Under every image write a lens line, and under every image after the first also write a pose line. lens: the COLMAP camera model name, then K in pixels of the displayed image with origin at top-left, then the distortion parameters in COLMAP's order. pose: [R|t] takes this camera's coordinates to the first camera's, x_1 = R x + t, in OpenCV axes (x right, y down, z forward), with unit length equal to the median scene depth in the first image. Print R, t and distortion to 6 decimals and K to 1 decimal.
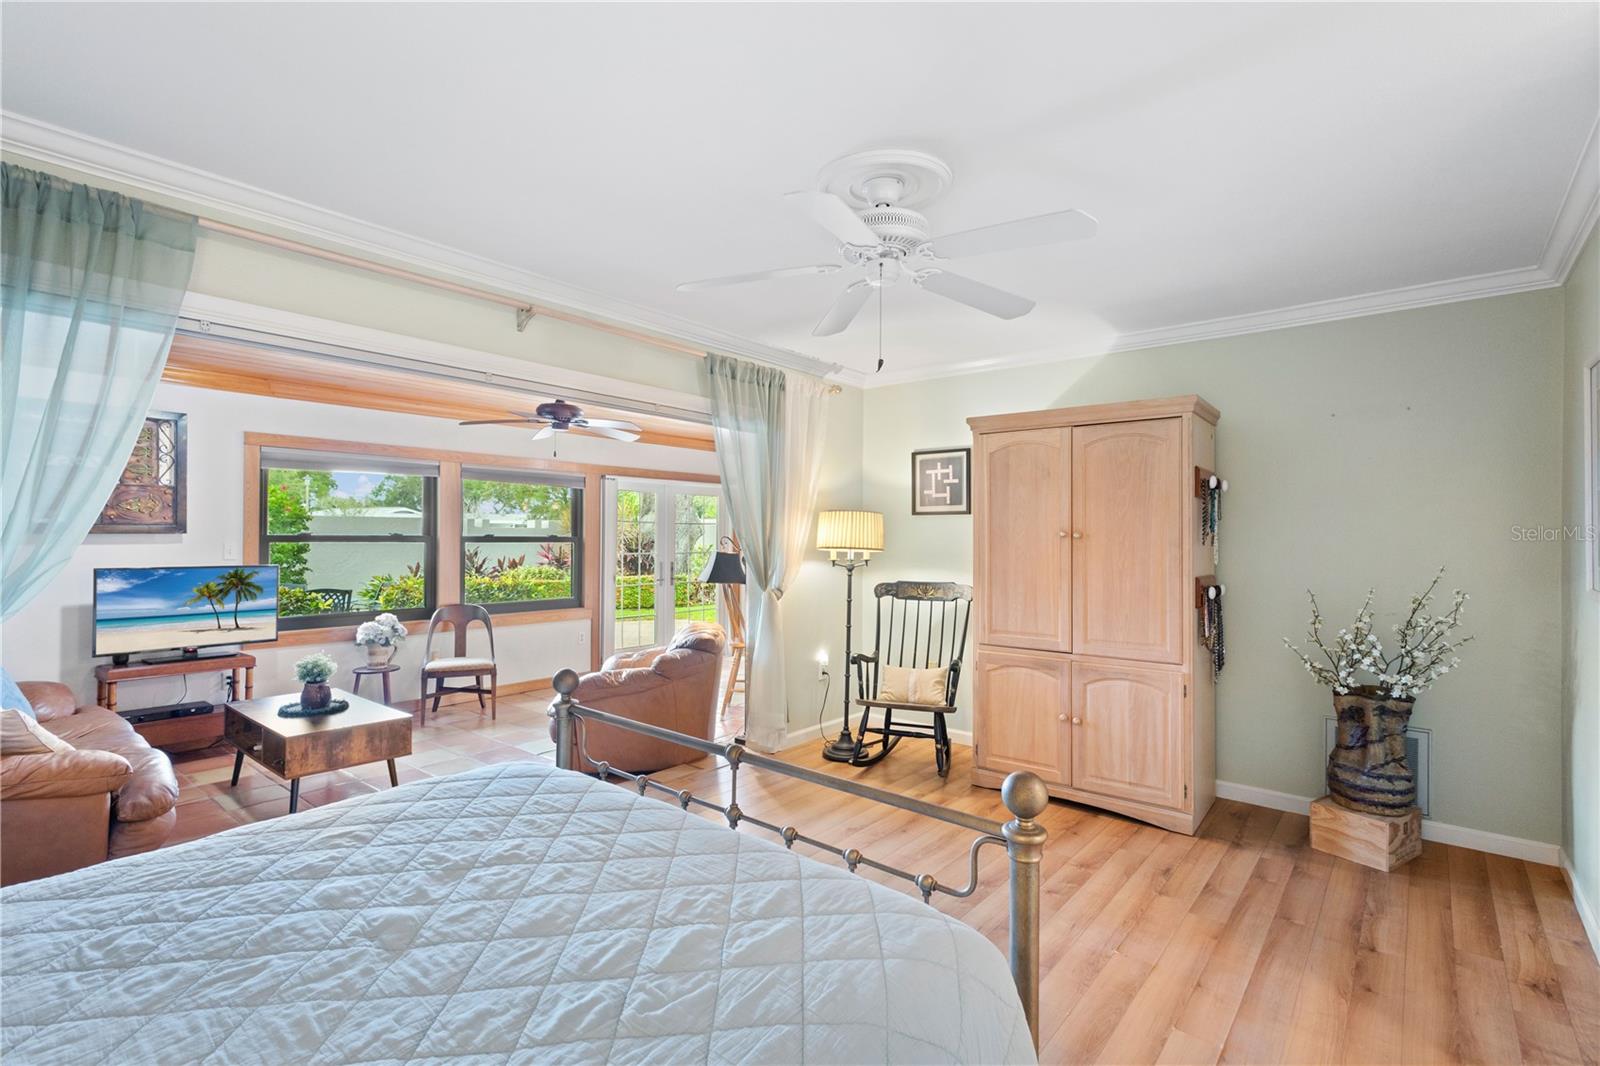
lens RADIAL K [[736.8, 0, 798.8], [0, 736.8, 539.9], [0, 0, 1]] dist [0.009836, -0.000939]
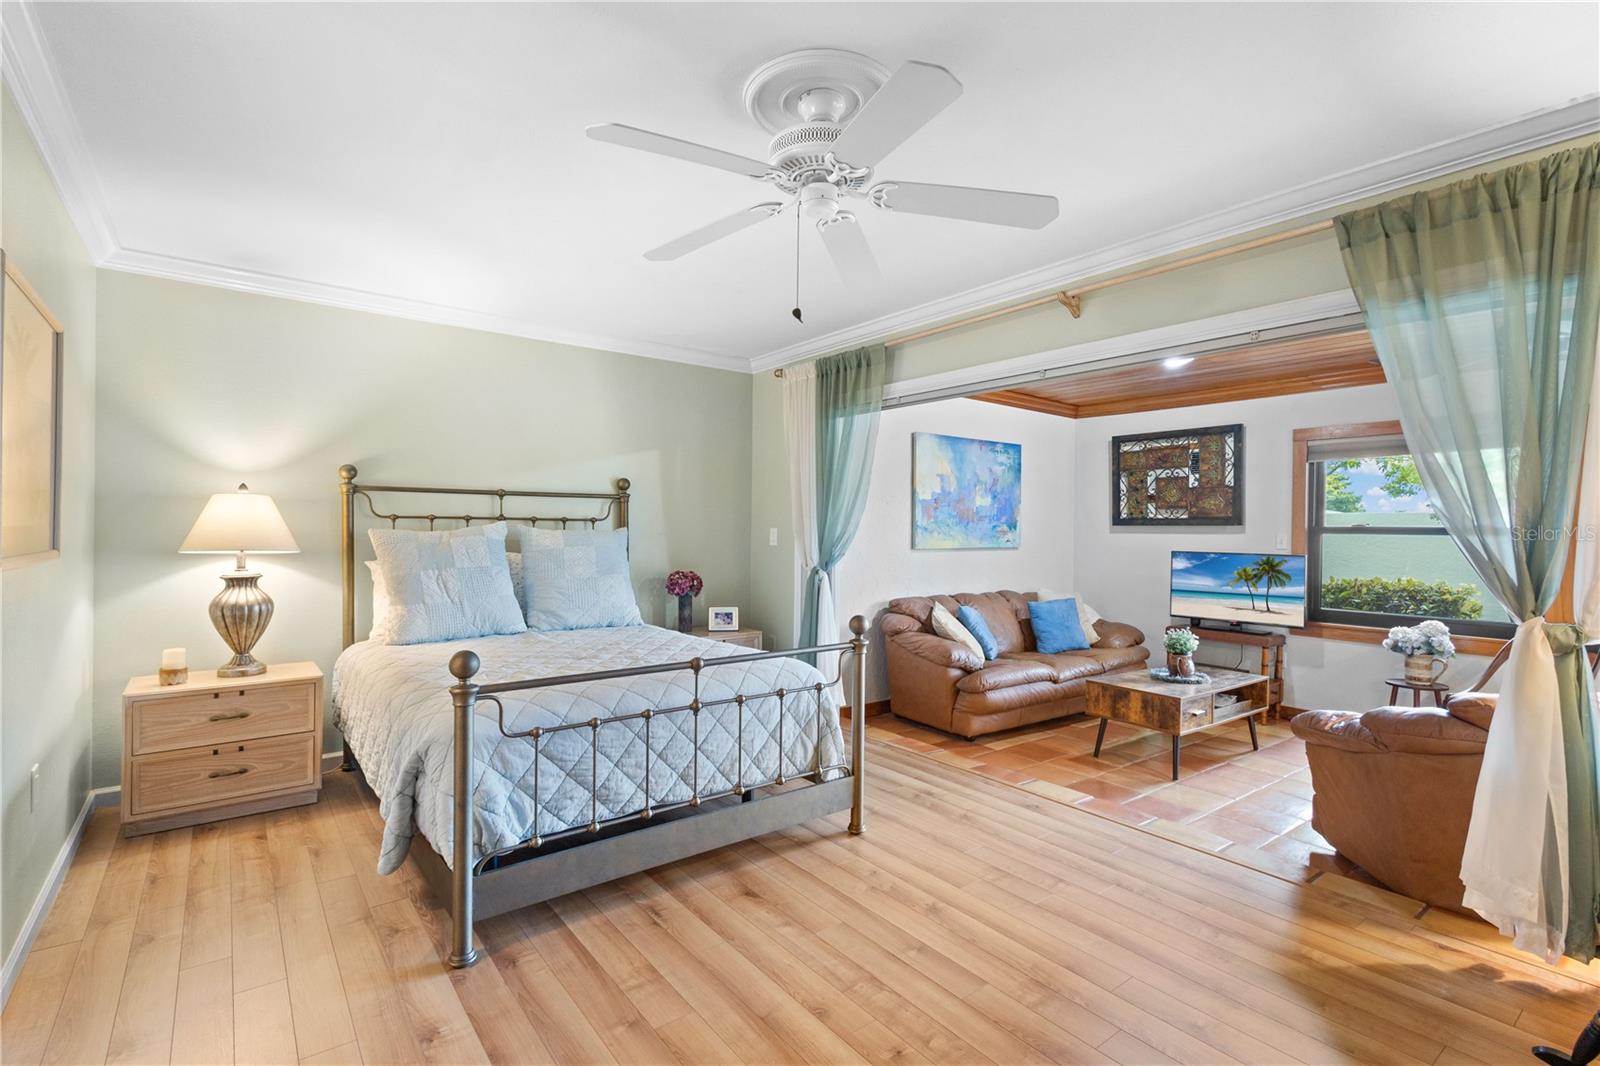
lens RADIAL K [[750.3, 0, 805.8], [0, 750.3, 530.6], [0, 0, 1]] dist [0.012209, -0.000591]
pose [[-0.209567, -0.007201, -0.977768, 0.487833], [-0.017816, 0.999835, -0.003545, 0.016525], [0.977632, 0.016678, -0.209661, 0.571175]]
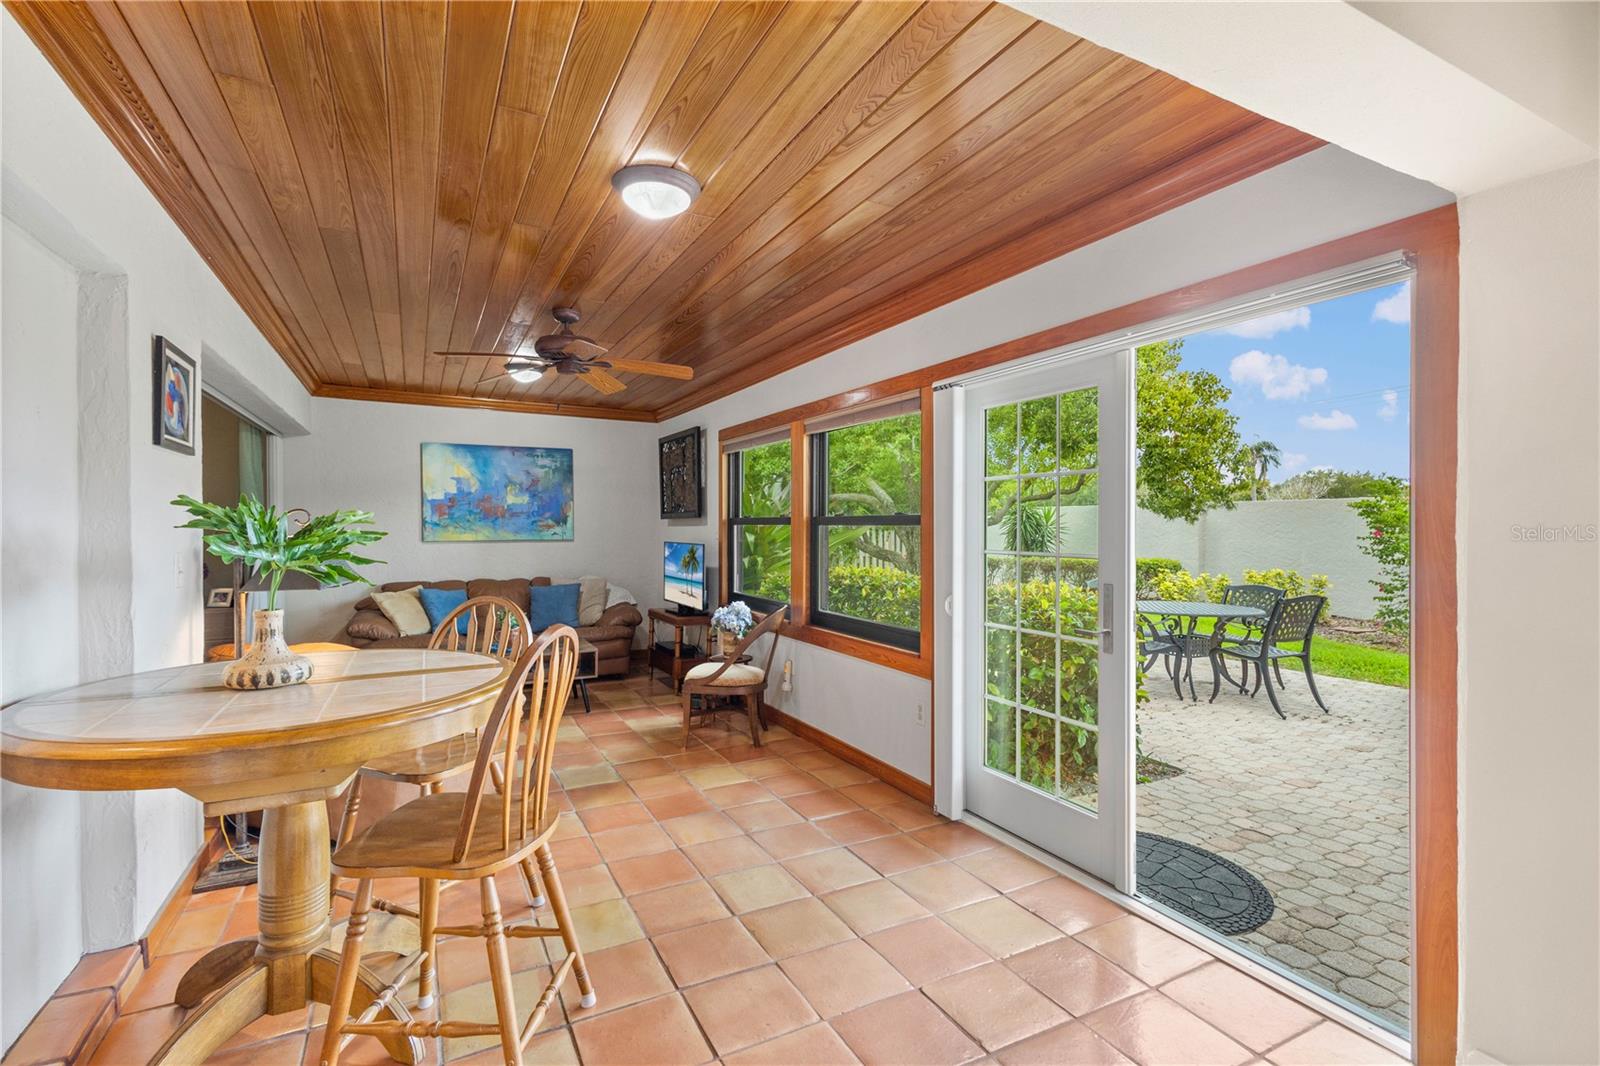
lens RADIAL K [[750.3, 0, 805.8], [0, 750.3, 530.6], [0, 0, 1]] dist [0.012209, -0.000591]
pose [[-0.383059, -0.001614, -0.923722, 0.321583], [-0.007398, 0.999972, 0.001321, 0.011368], [0.923694, 0.007340, -0.383061, 1.676562]]
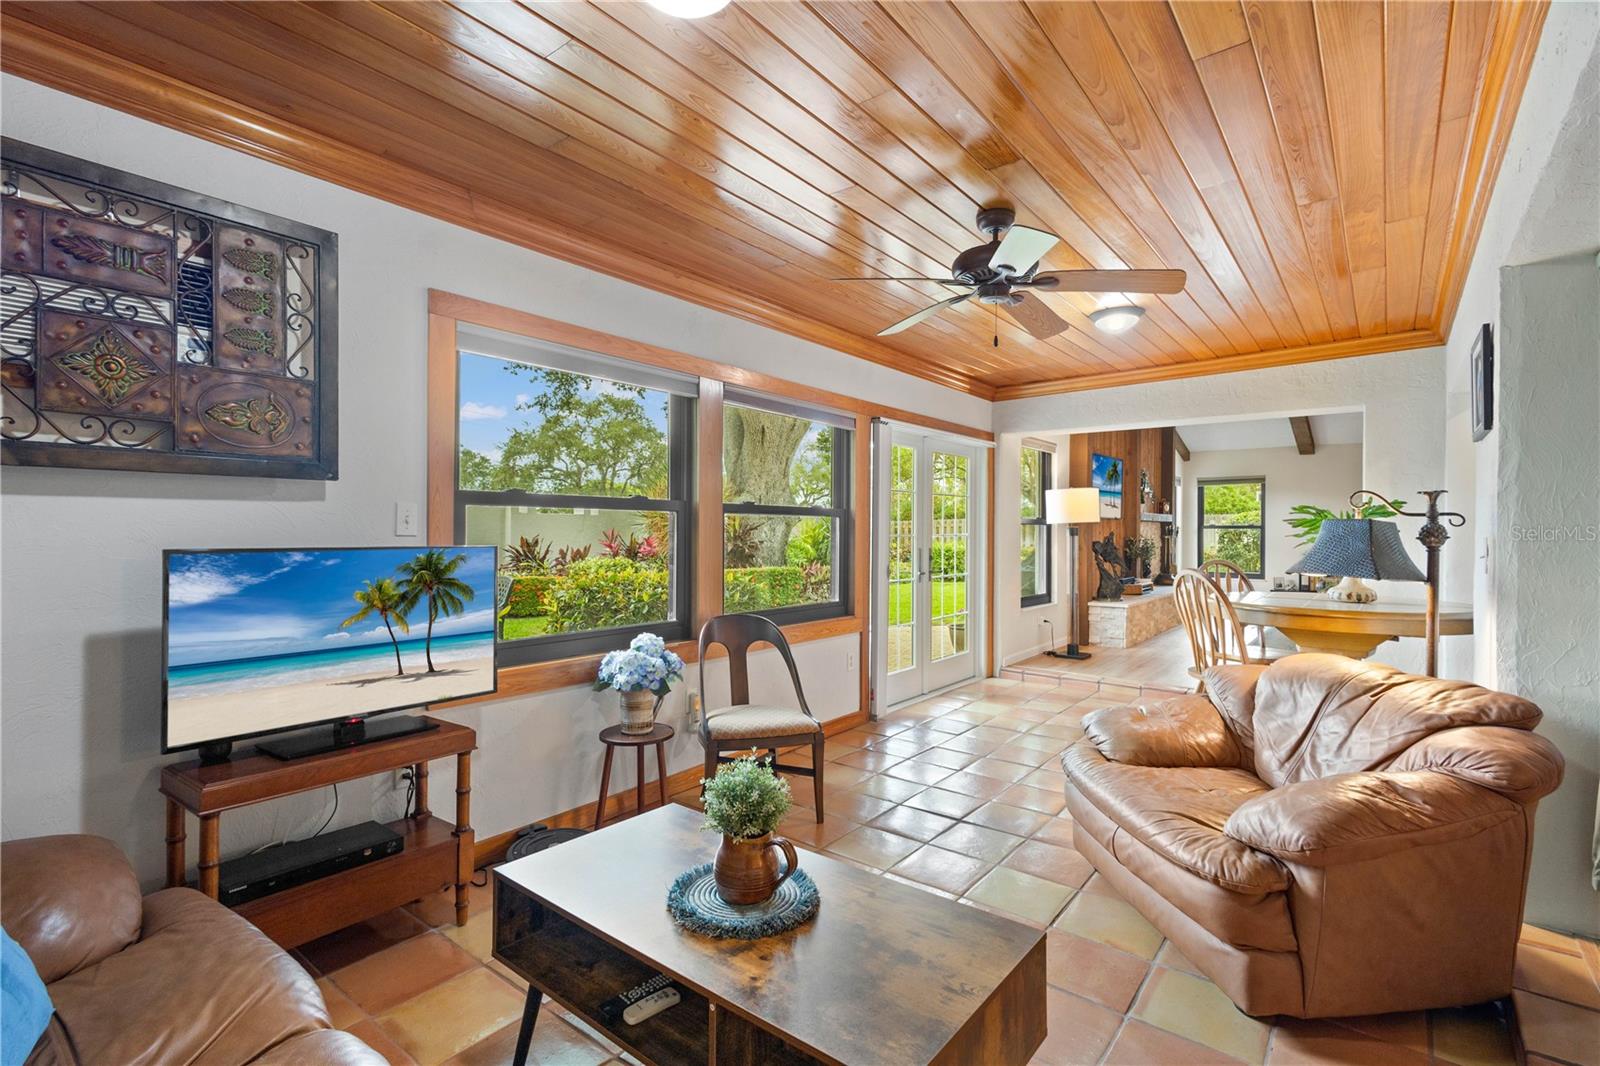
lens RADIAL K [[757.0, 0, 803.7], [0, 757.0, 516.0], [0, 0, 1]] dist [0.064188, -0.047539]
pose [[0.999992, -0.002963, 0.002748, -0.518045], [0.003020, 0.999771, -0.021180, 0.026879], [-0.002685, 0.021188, 0.999772, 0.492151]]
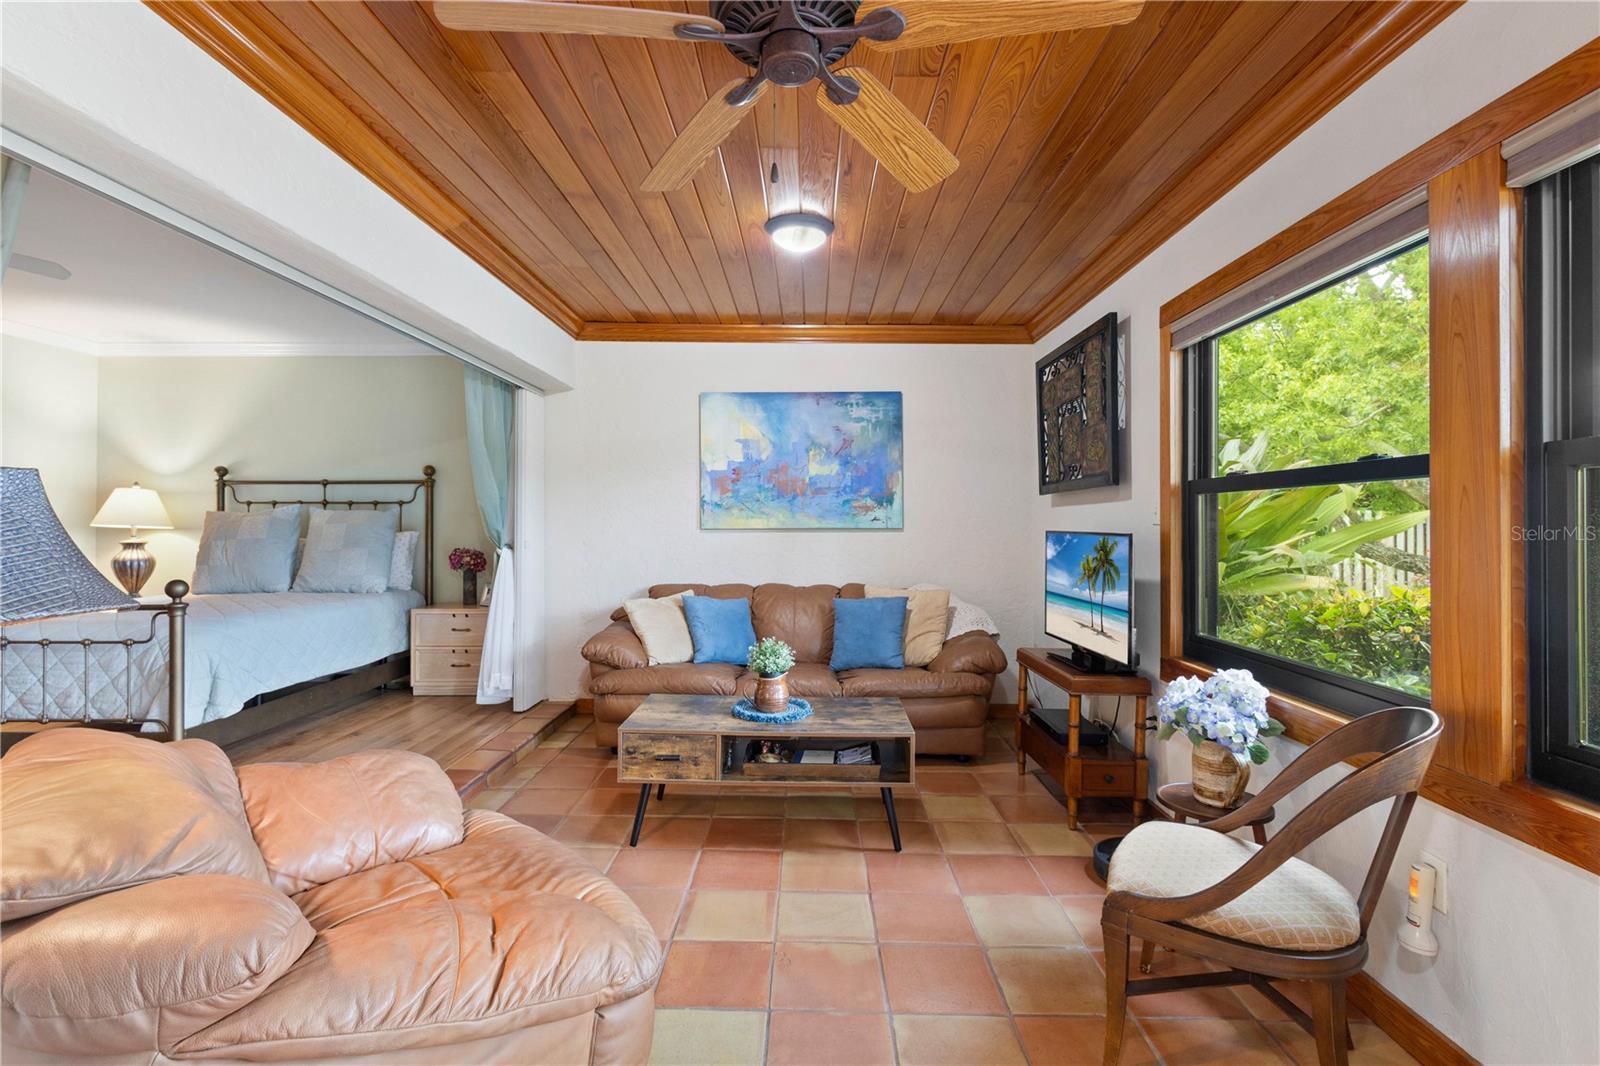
lens RADIAL K [[753.7, 0, 791.3], [0, 753.7, 514.4], [0, 0, 1]] dist [0.012780, -0.000149]
pose [[-0.783283, -0.016785, -0.621438, -0.157527], [-0.010091, 0.999847, -0.014286, 0.032368], [0.621583, -0.004919, -0.783333, 1.358540]]
